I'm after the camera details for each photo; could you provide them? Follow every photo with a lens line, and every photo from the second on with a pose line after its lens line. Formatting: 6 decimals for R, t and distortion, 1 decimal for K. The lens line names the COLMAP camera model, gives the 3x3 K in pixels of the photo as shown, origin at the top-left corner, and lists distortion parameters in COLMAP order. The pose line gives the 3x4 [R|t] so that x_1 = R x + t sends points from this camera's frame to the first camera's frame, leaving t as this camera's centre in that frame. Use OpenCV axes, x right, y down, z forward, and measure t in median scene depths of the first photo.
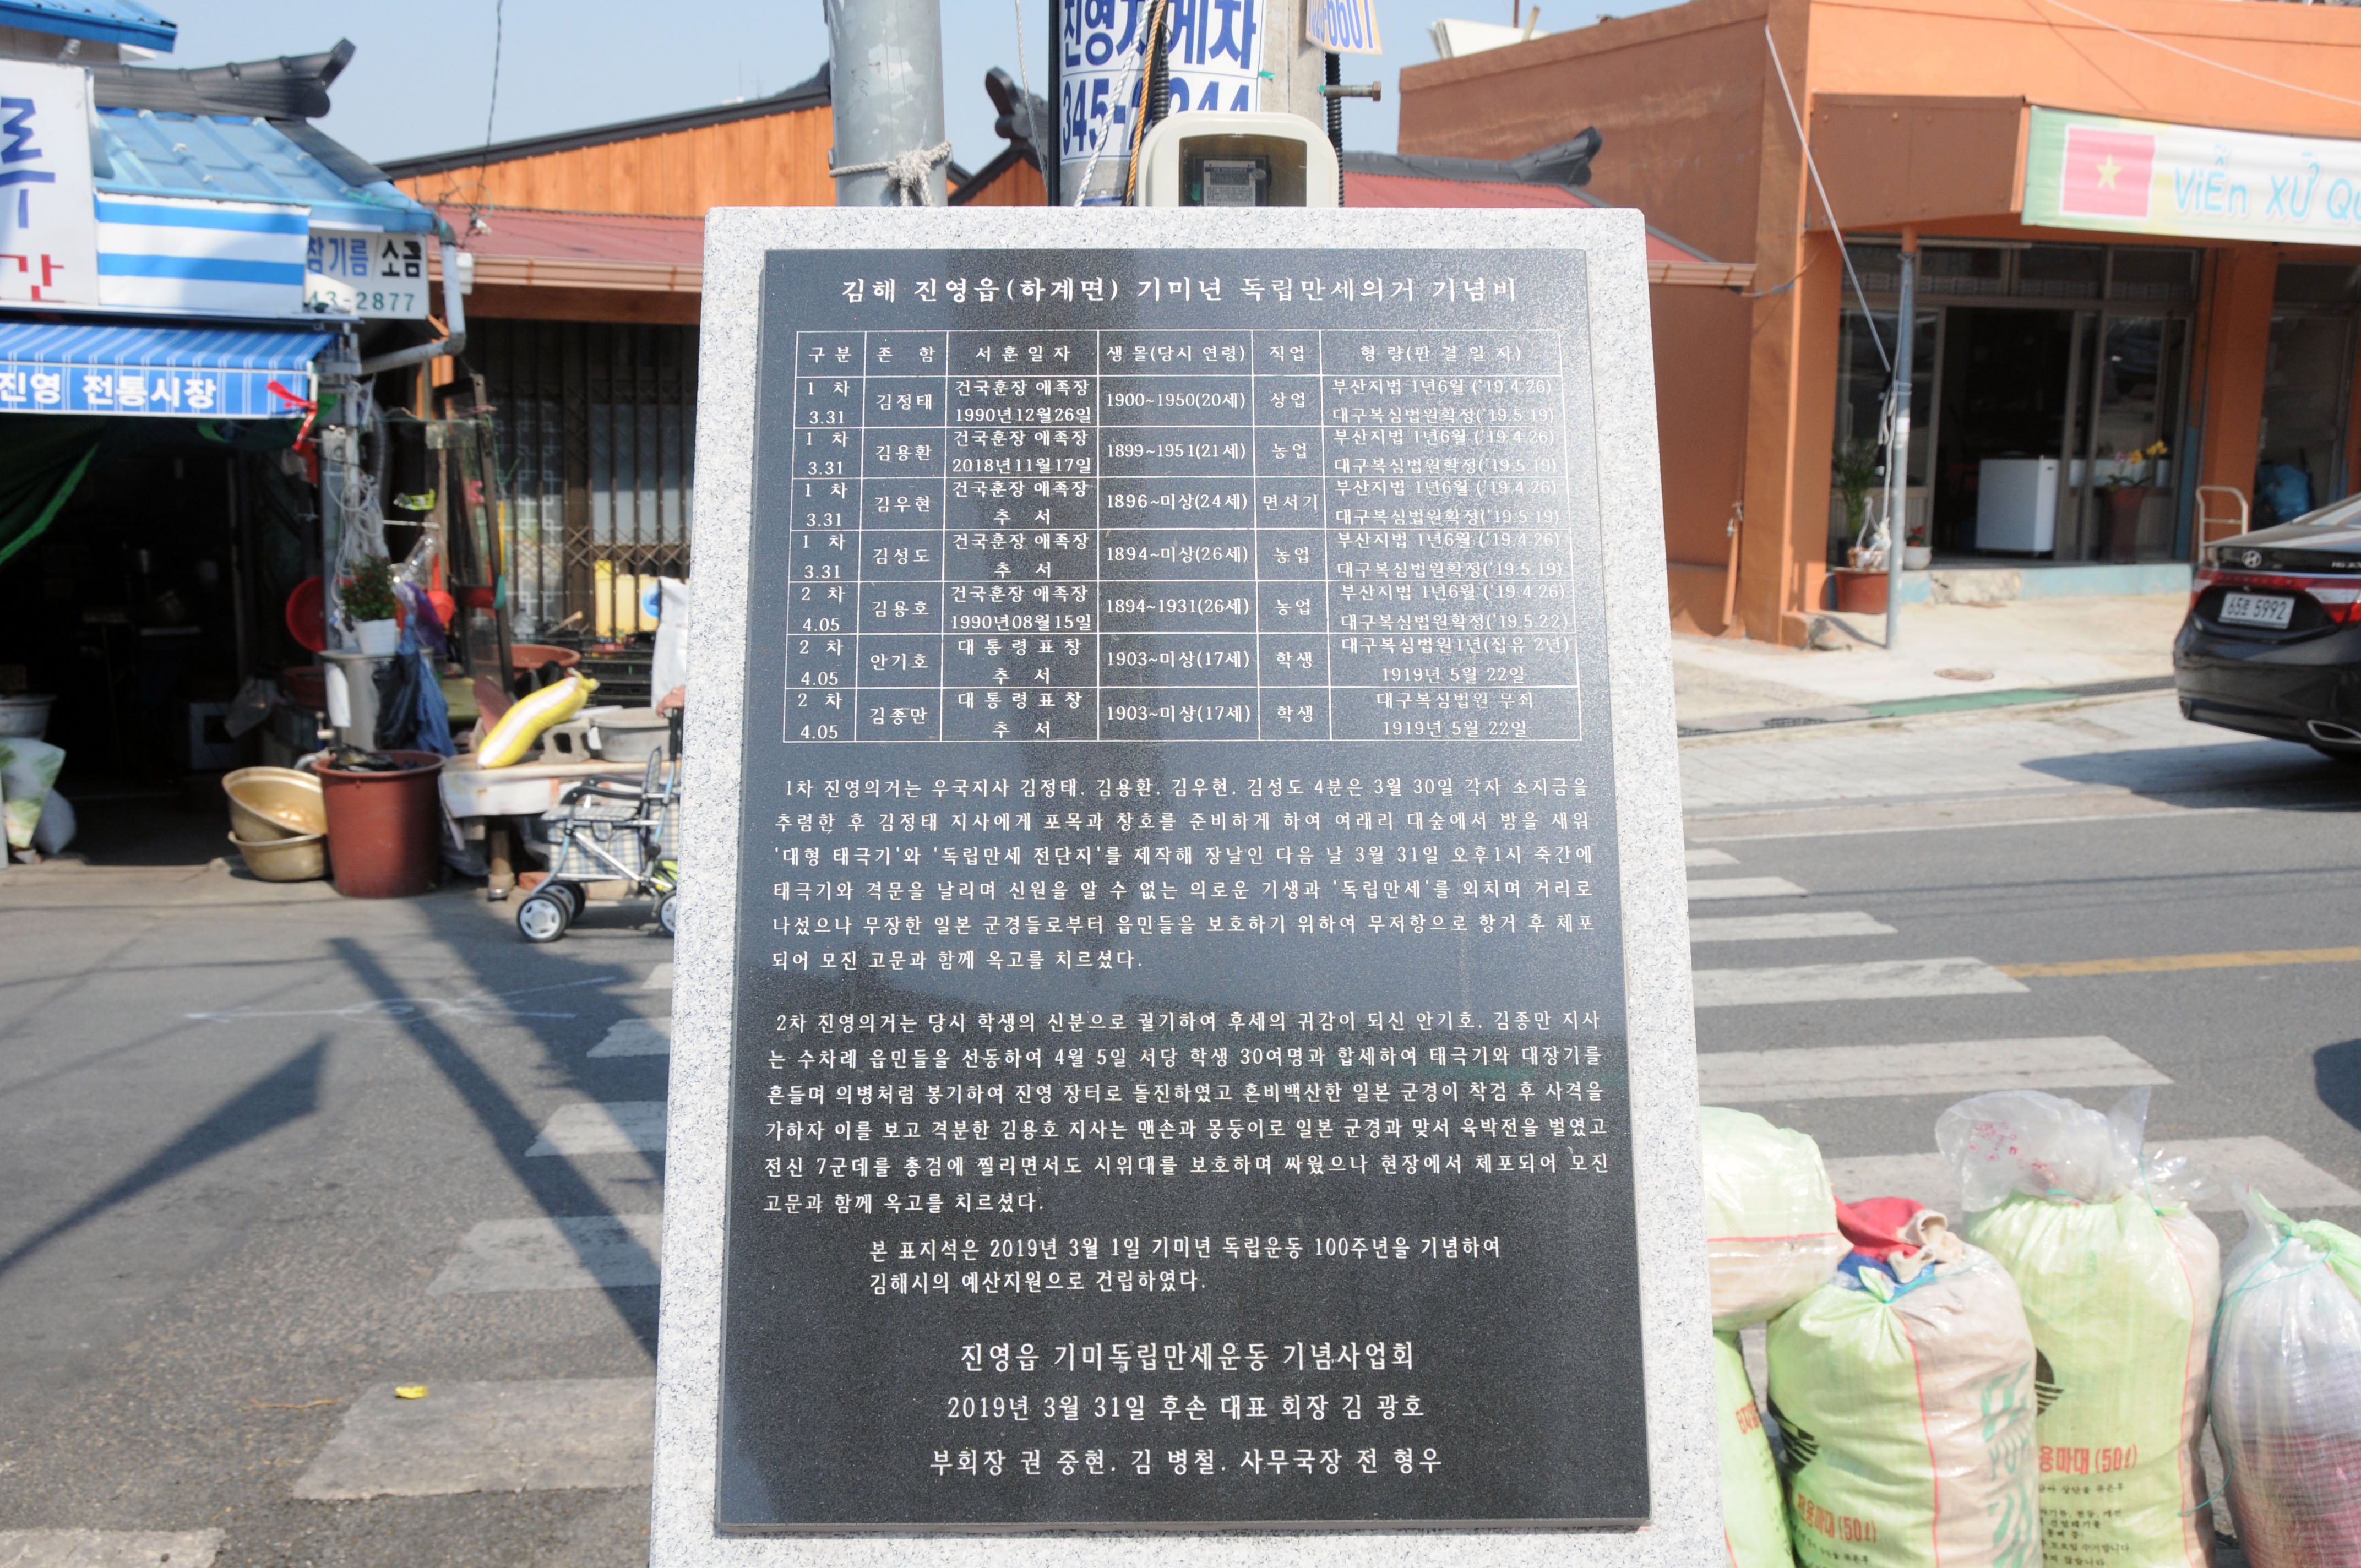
lens RADIAL K [[2427.9, 0, 1154.1], [0, 2427.9, 868.9], [0, 0, 1]] dist [-0.056522, 0.233997]
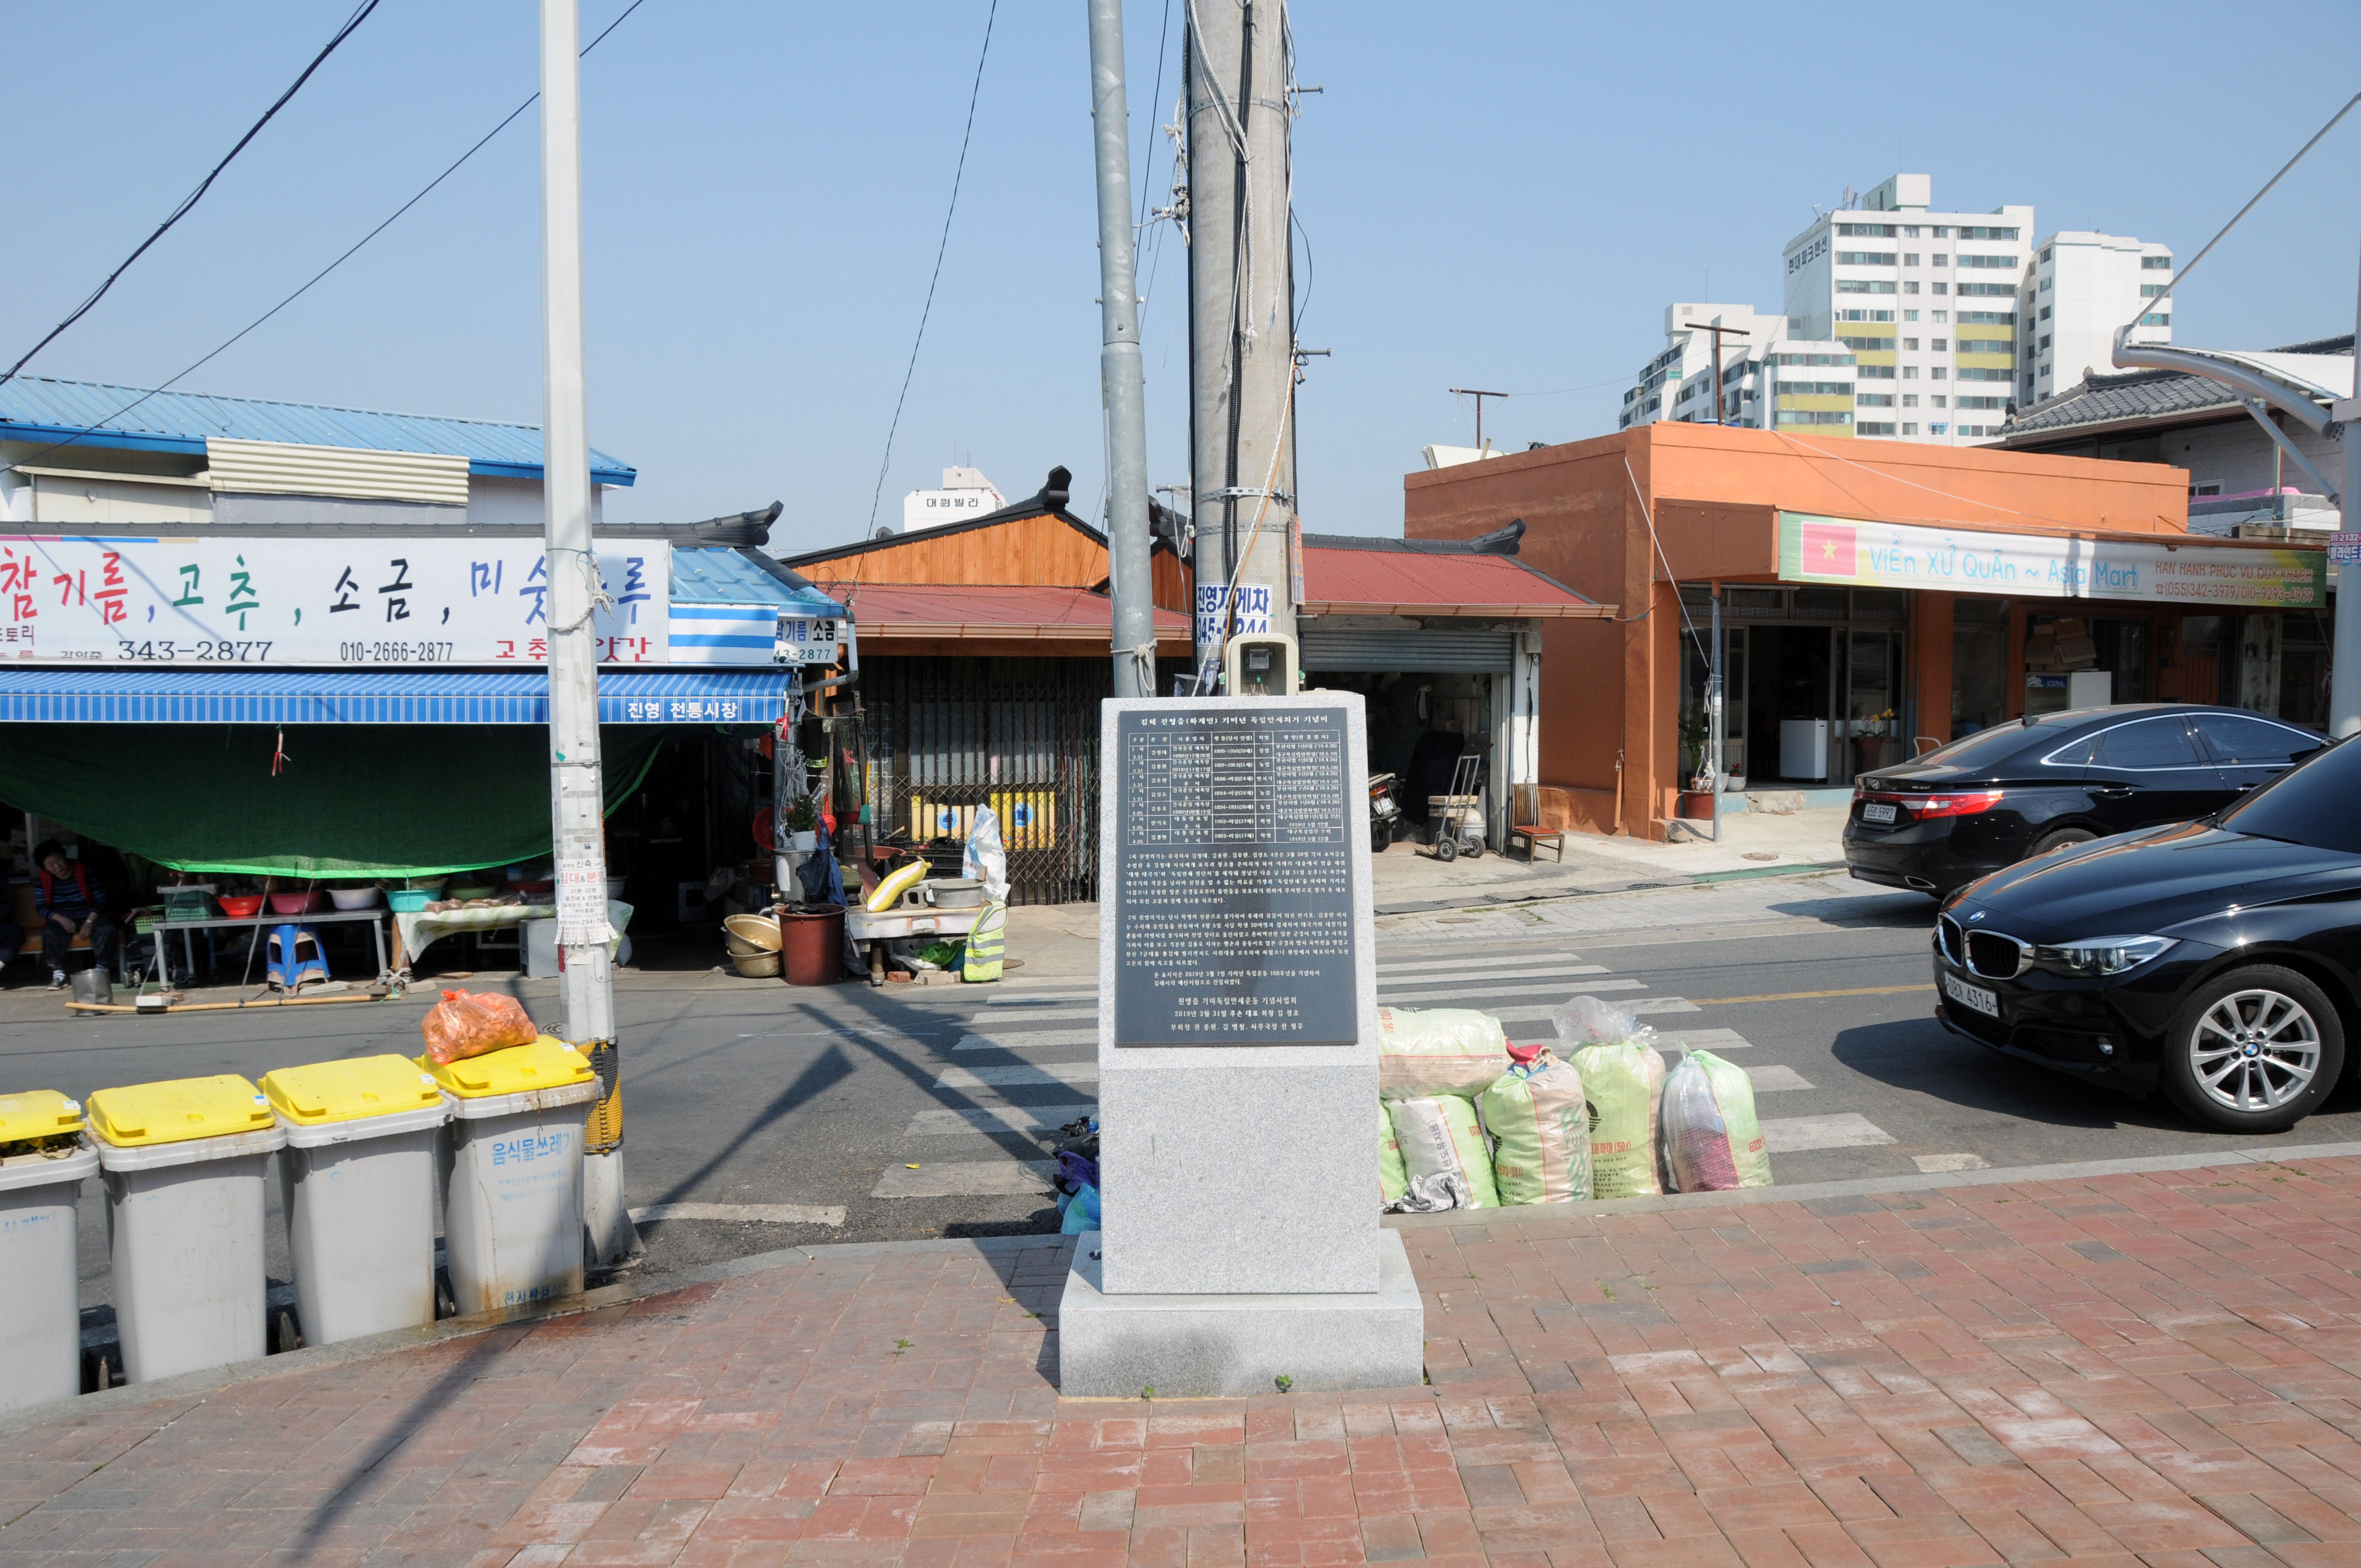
lens RADIAL K [[1914.0, 0, 1168.7], [0, 1914.0, 856.4], [0, 0, 1]] dist [-0.149441, 0.132795]
pose [[0.998834, -0.011212, -0.046952, 0.024237], [0.006854, 0.995738, -0.091971, 0.121549], [0.047783, 0.091542, 0.994654, -0.985908]]
